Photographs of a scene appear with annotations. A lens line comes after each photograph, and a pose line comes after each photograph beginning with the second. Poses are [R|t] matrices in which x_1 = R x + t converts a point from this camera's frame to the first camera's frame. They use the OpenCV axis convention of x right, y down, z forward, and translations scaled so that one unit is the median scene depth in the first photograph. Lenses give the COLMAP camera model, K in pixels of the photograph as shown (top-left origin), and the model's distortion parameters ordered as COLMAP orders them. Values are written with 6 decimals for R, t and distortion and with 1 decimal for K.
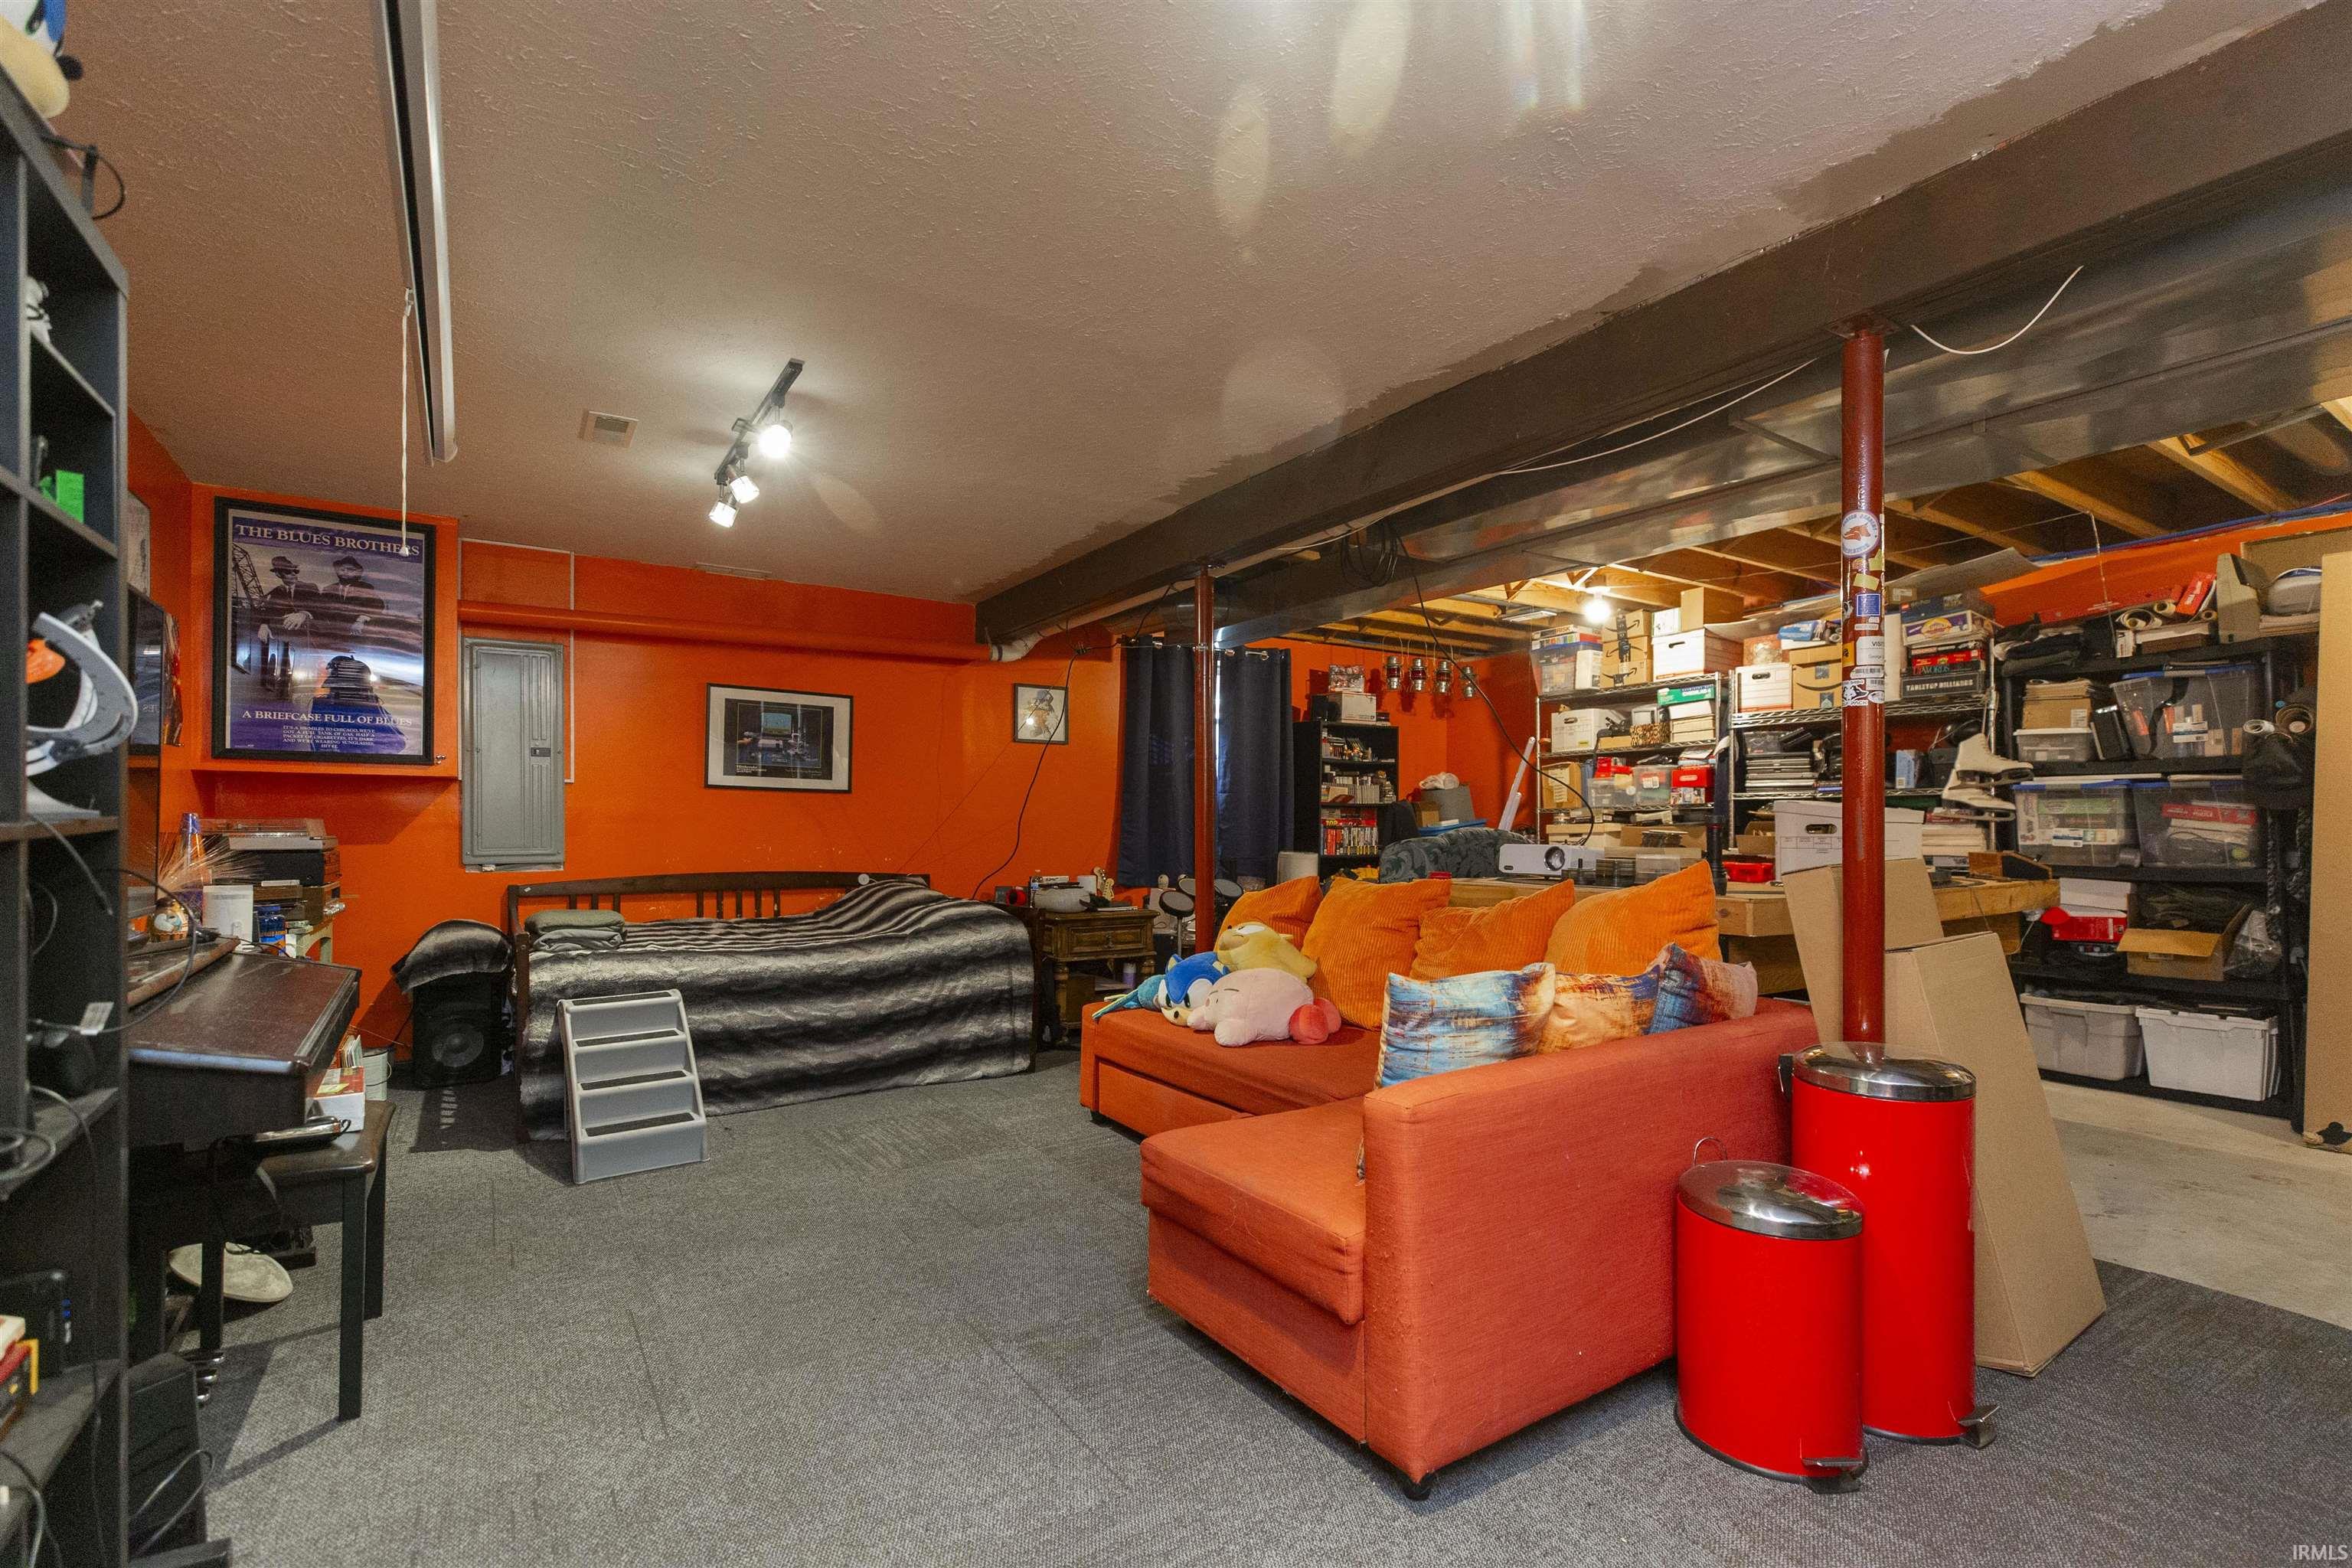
lens RADIAL K [[1068.5, 0, 1182.6], [0, 1068.5, 832.1], [0, 0, 1]] dist [0.007675, 0.000200]
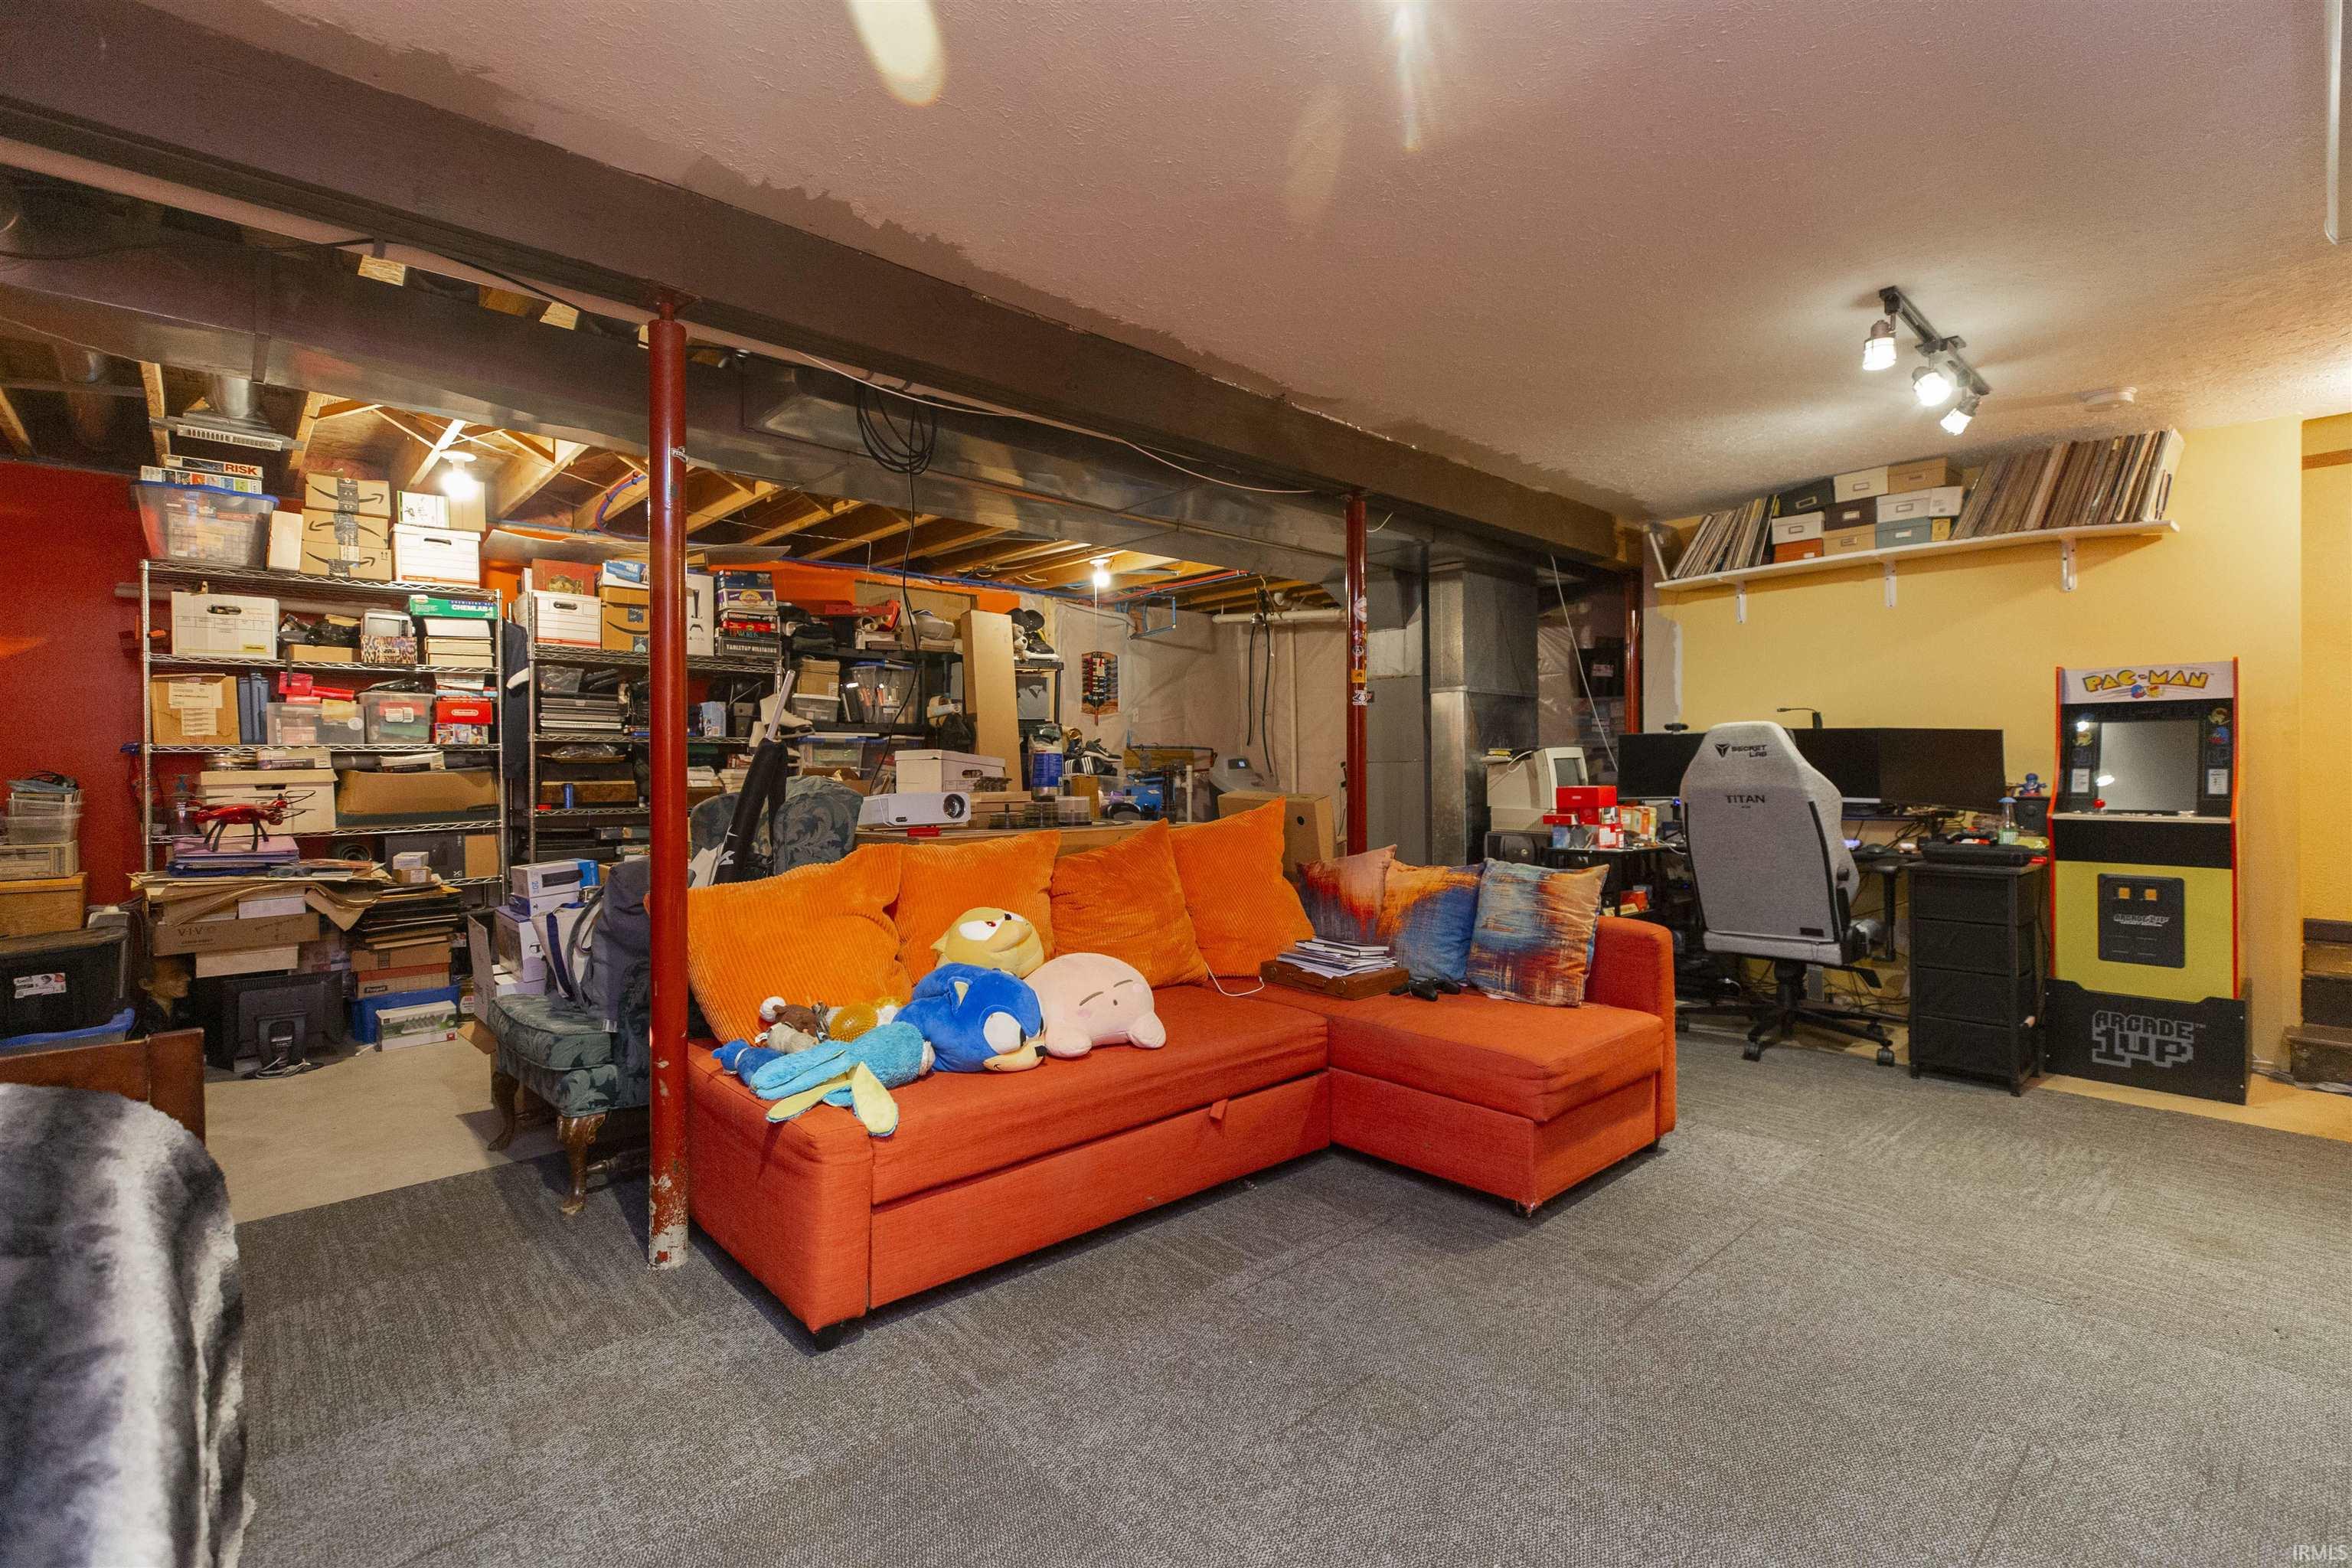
lens RADIAL K [[1068.5, 0, 1174.7], [0, 1068.5, 764.5], [0, 0, 1]] dist [0.007675, 0.000200]
pose [[-0.161186, 0.000766, 0.986924, -0.449775], [0.008946, 0.999960, 0.000684, -0.008215], [-0.986883, 0.008939, -0.161186, 0.660331]]
